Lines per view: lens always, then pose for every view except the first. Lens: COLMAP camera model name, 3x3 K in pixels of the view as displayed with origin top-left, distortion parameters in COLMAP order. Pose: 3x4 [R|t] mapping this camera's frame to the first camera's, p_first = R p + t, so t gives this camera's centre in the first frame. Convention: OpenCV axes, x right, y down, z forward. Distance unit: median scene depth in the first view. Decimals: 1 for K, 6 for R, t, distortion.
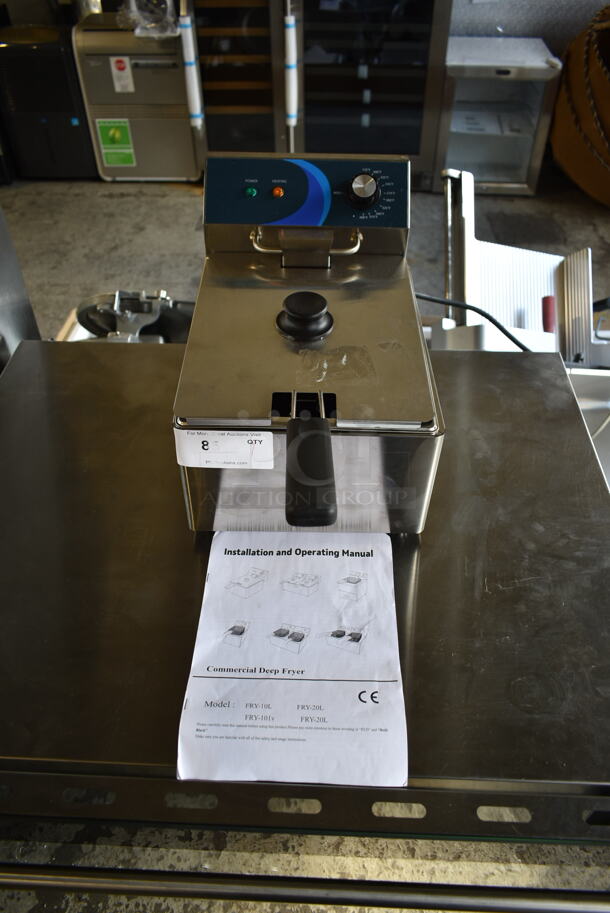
lens RADIAL K [[706.0, 0, 320.3], [0, 706.0, 458.1], [0, 0, 1]] dist [-0.009651, -0.002460]
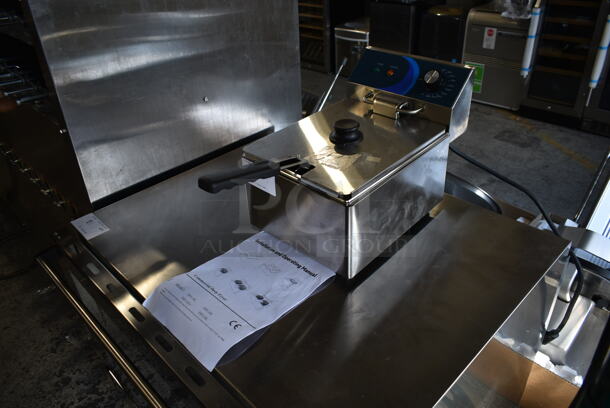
lens RADIAL K [[477.4, 0, 305.0], [0, 477.4, 204.0], [0, 0, 1]] dist [-0.009282, 0.001690]
pose [[0.722784, 0.338075, -0.602734, 0.693294], [-0.443371, 0.895863, -0.029189, 0.034100], [0.530099, 0.288332, 0.797408, 0.083653]]
